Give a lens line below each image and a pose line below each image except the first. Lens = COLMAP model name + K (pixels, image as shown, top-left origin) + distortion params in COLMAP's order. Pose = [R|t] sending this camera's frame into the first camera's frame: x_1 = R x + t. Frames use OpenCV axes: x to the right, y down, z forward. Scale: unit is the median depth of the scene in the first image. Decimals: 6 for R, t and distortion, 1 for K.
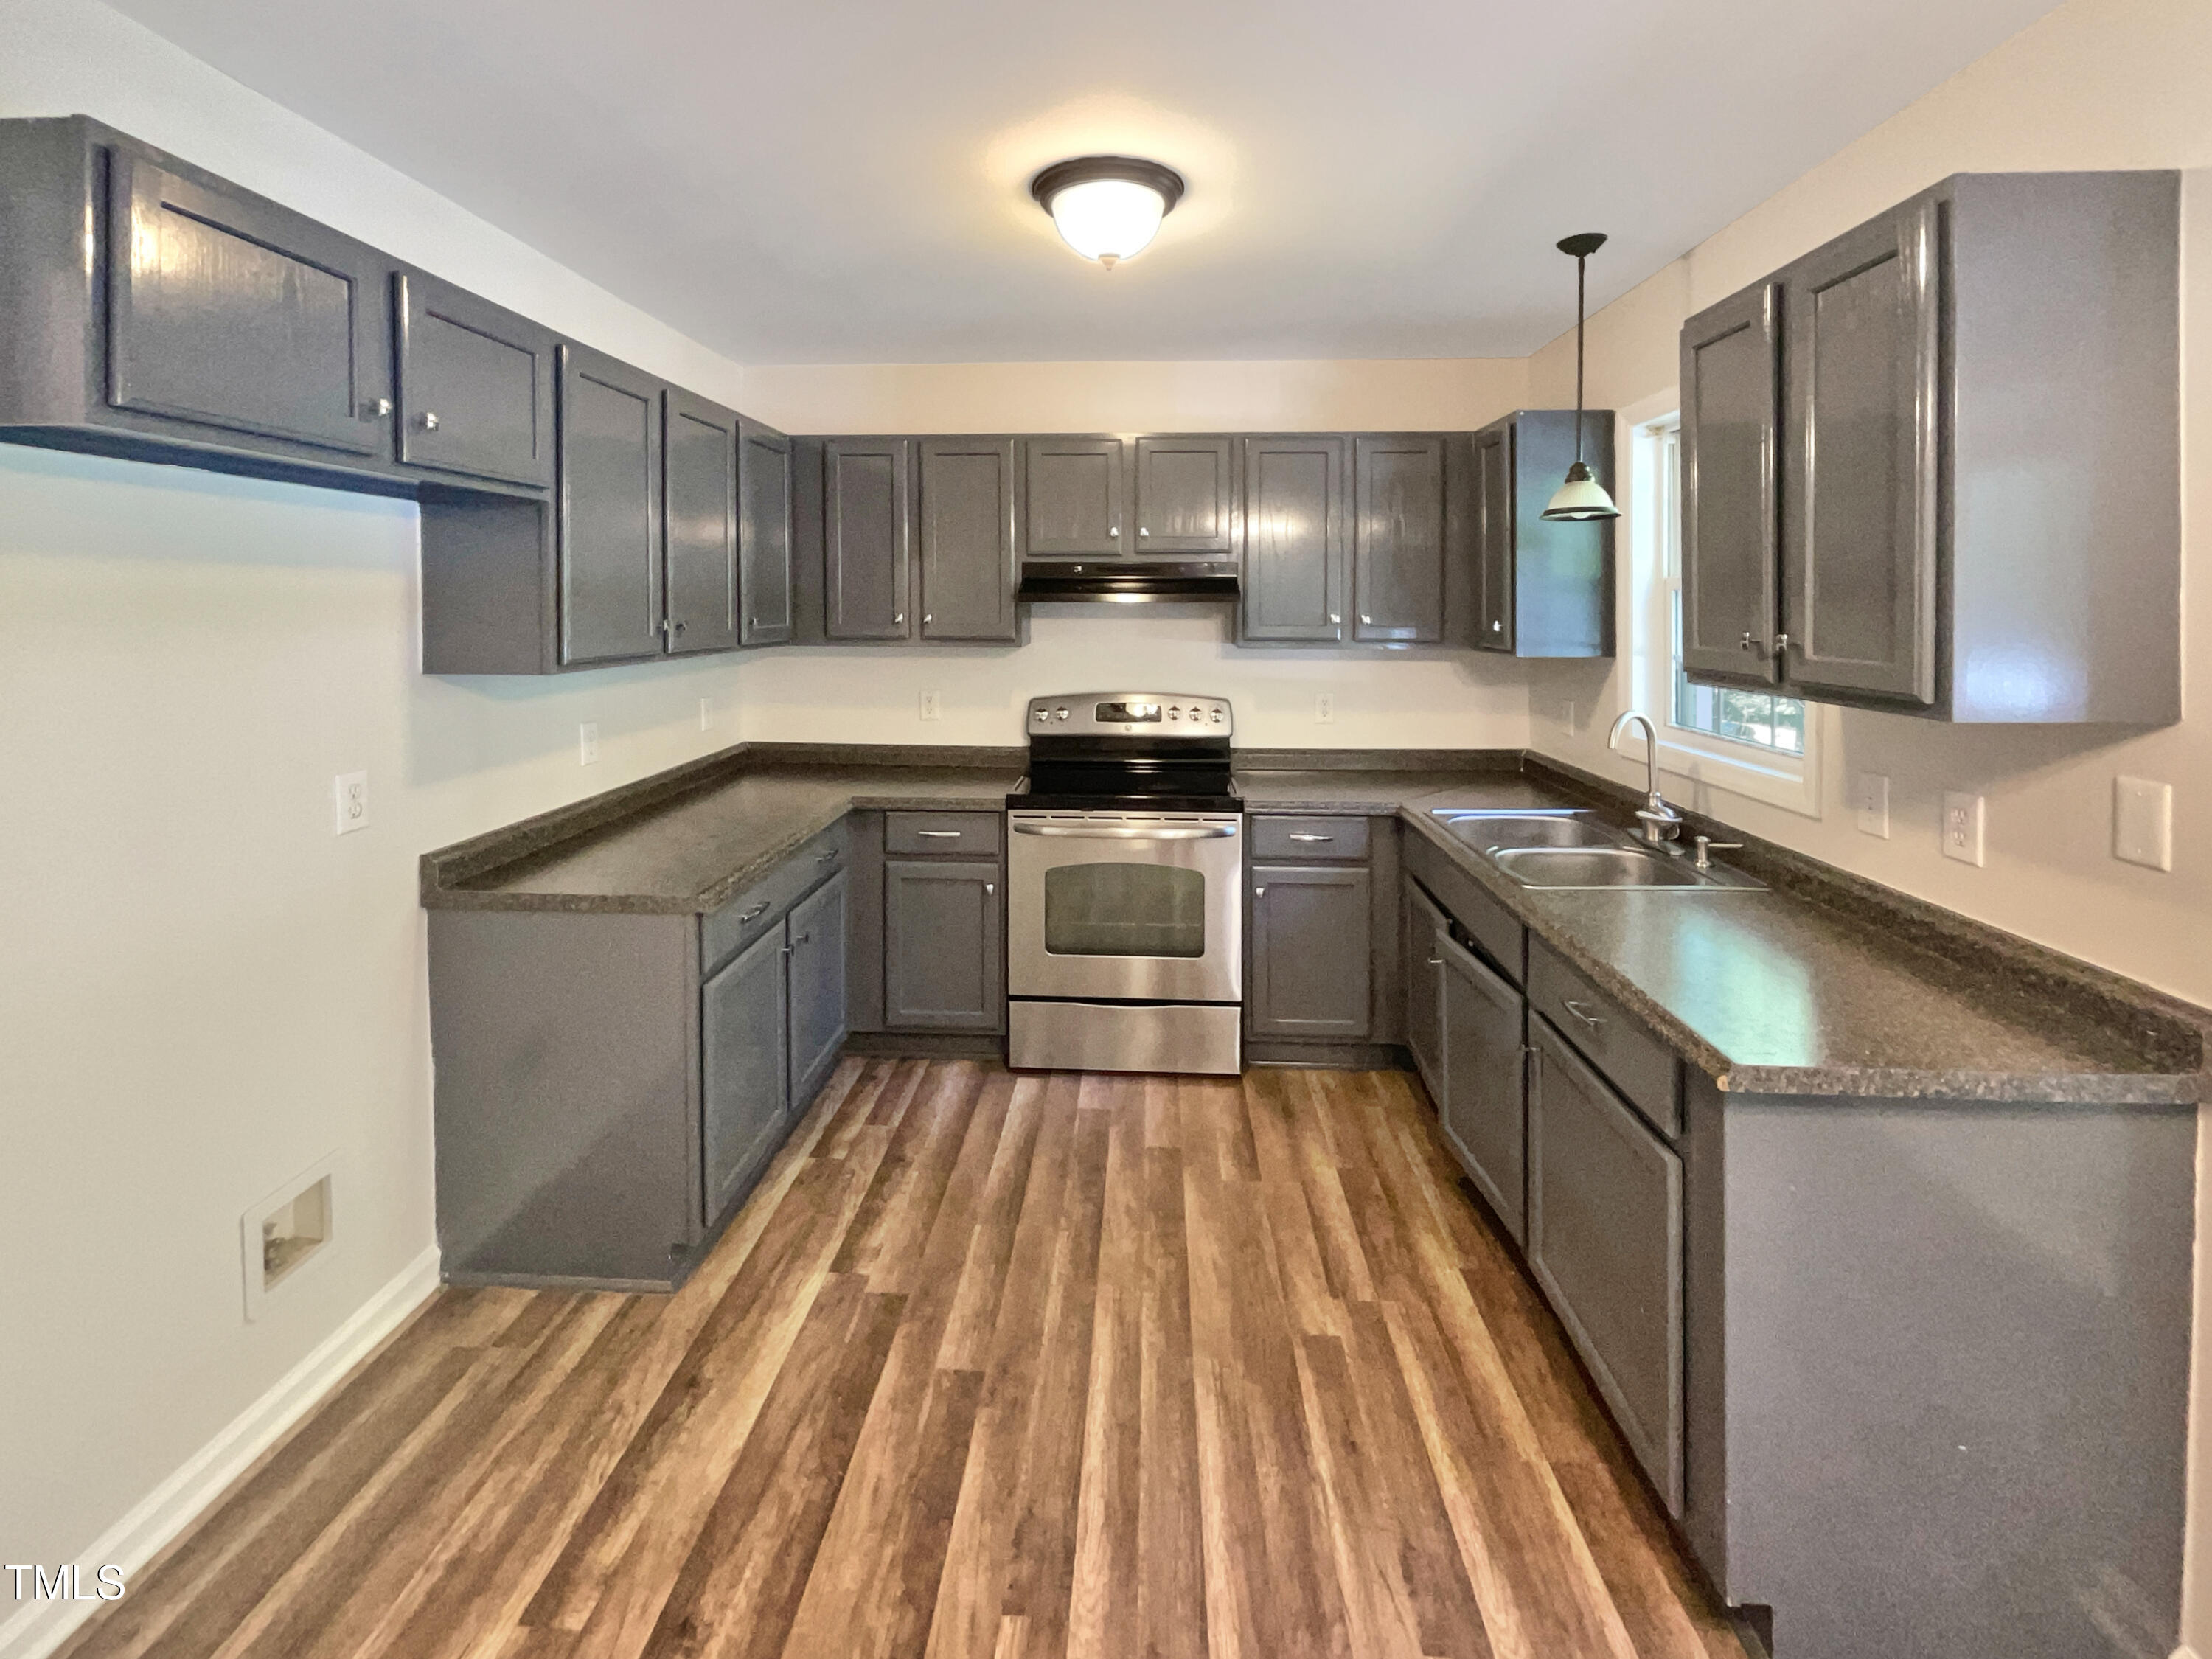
lens RADIAL K [[966.2, 0, 1107.9], [0, 966.2, 707.3], [0, 0, 1]] dist [0.000180, -0.000079]
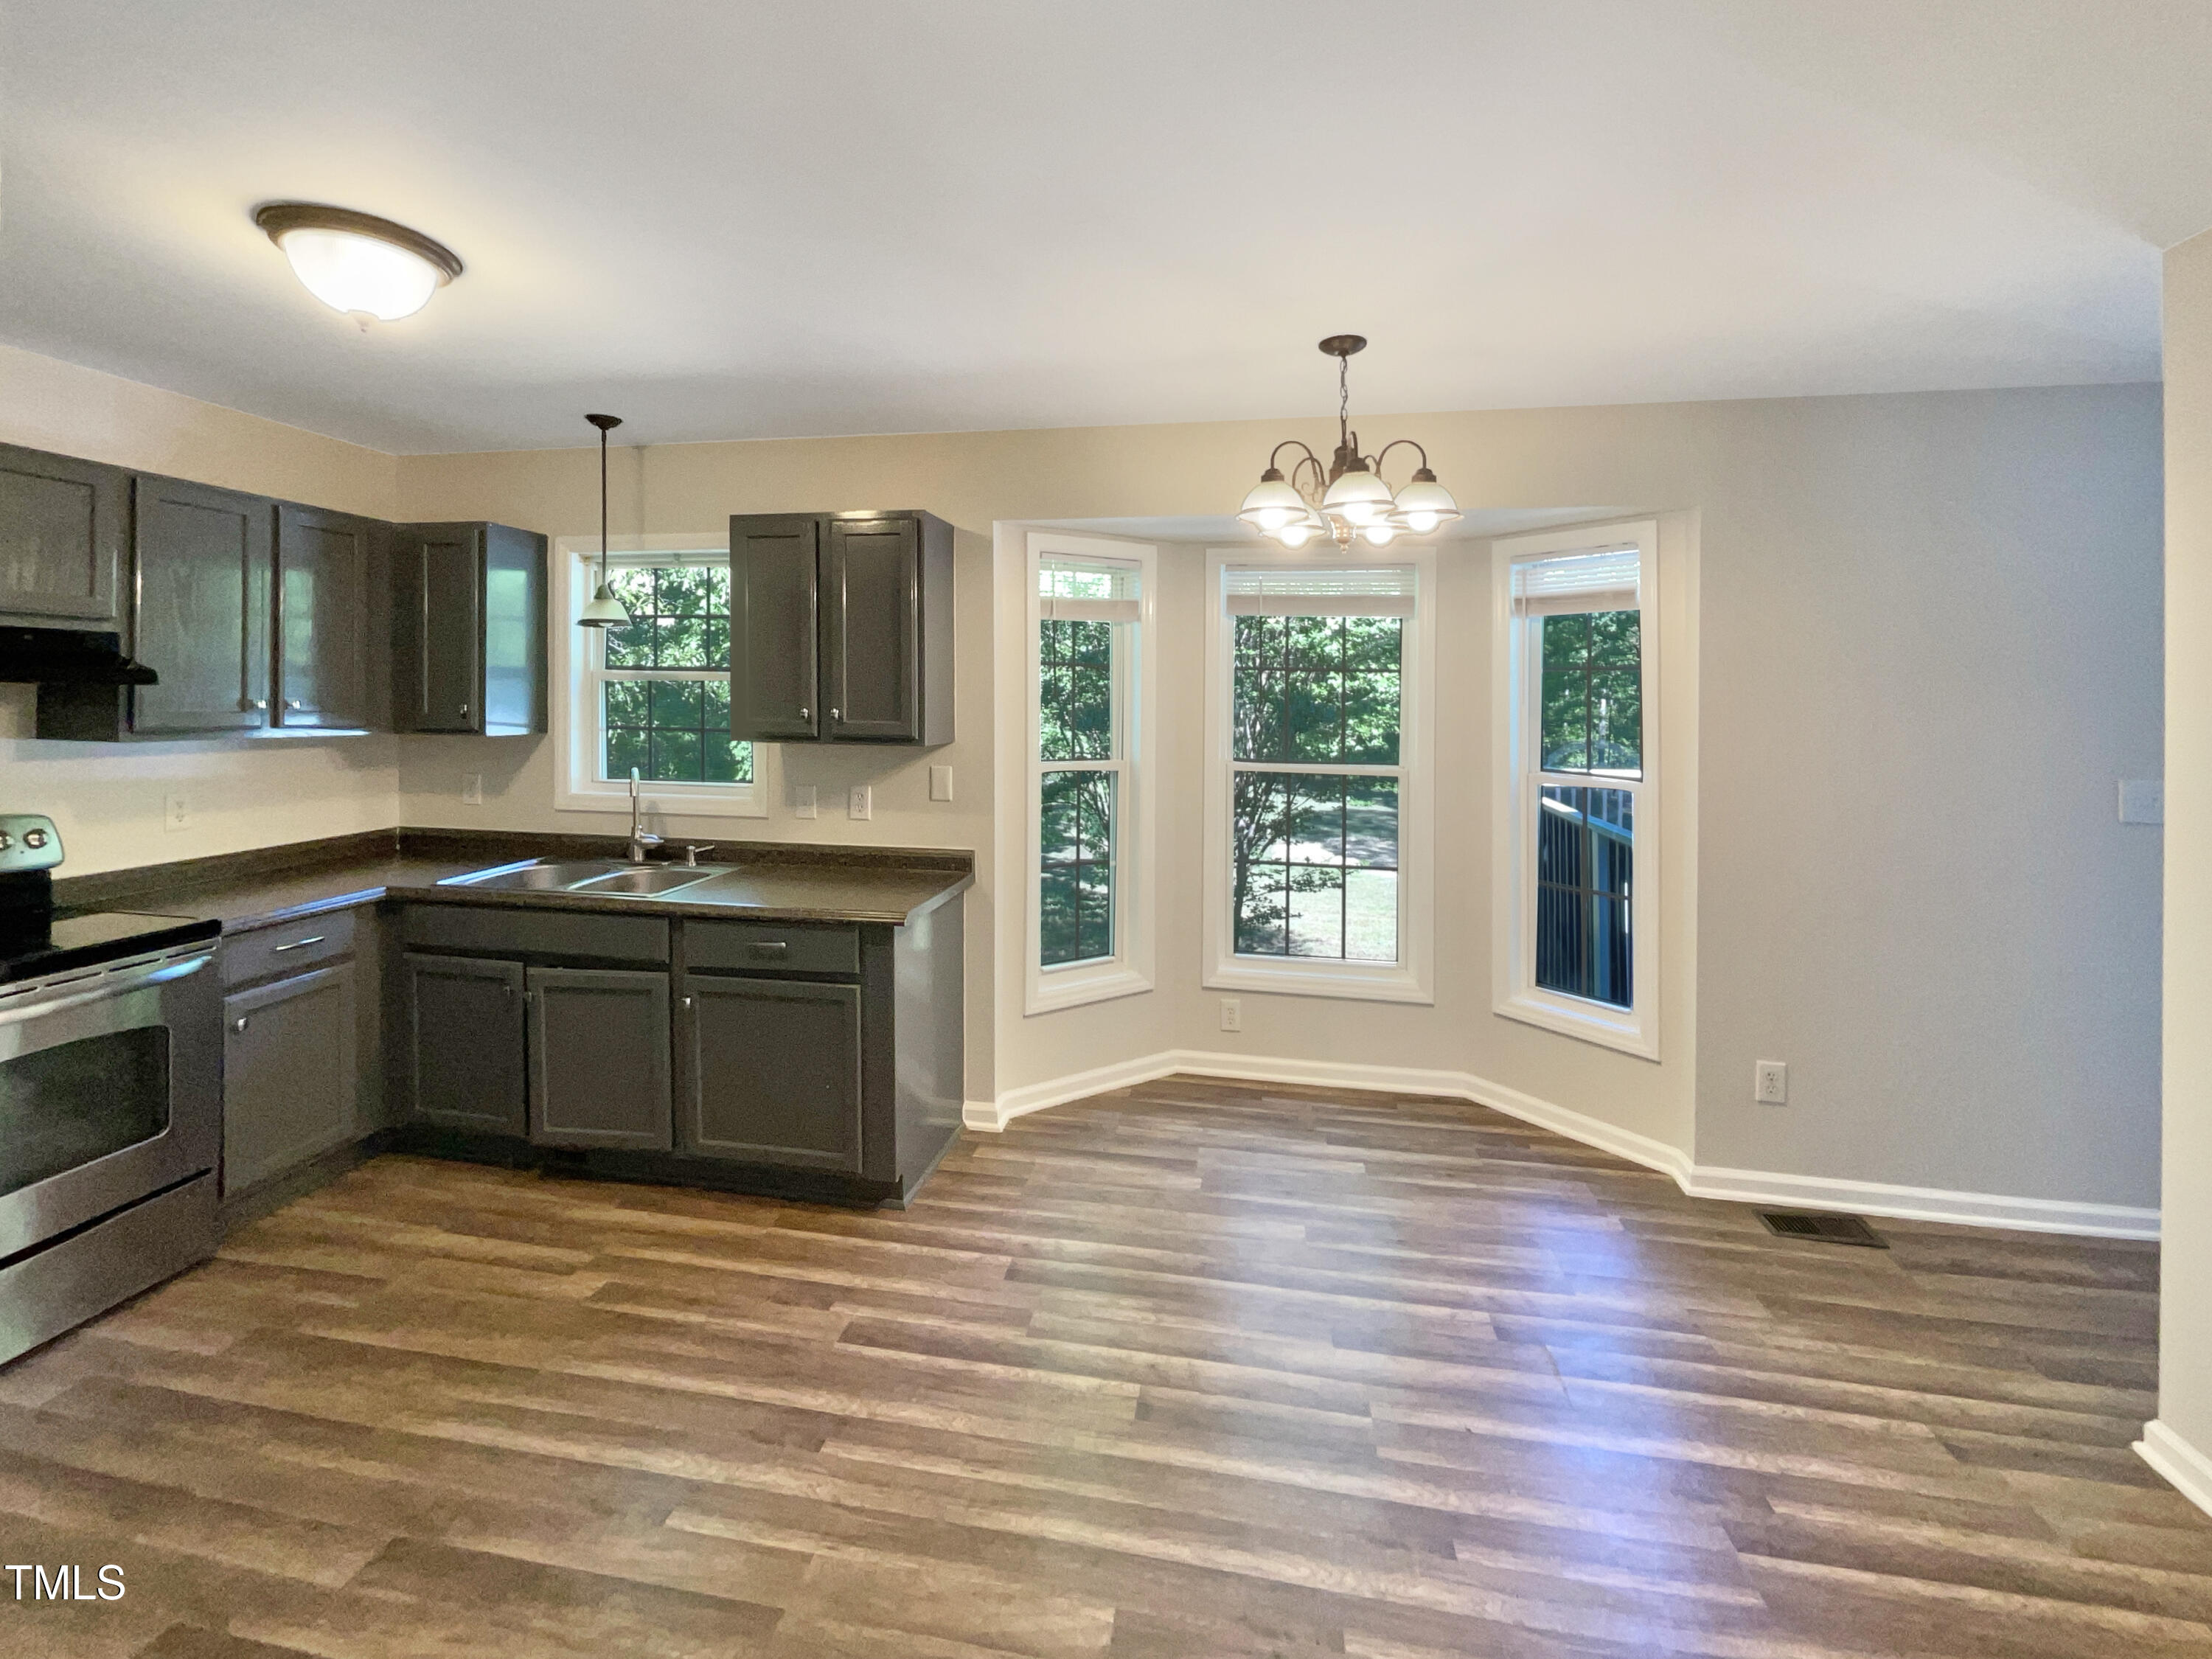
lens RADIAL K [[906.3, 0, 1106.0], [0, 906.3, 829.5], [0, 0, 1]] dist [0.001854, 0.000198]
pose [[0.127132, -0.145195, 0.981201, -0.767775], [0.090892, 0.986771, 0.134242, -0.026944], [-0.987713, 0.072117, 0.138647, 0.162347]]
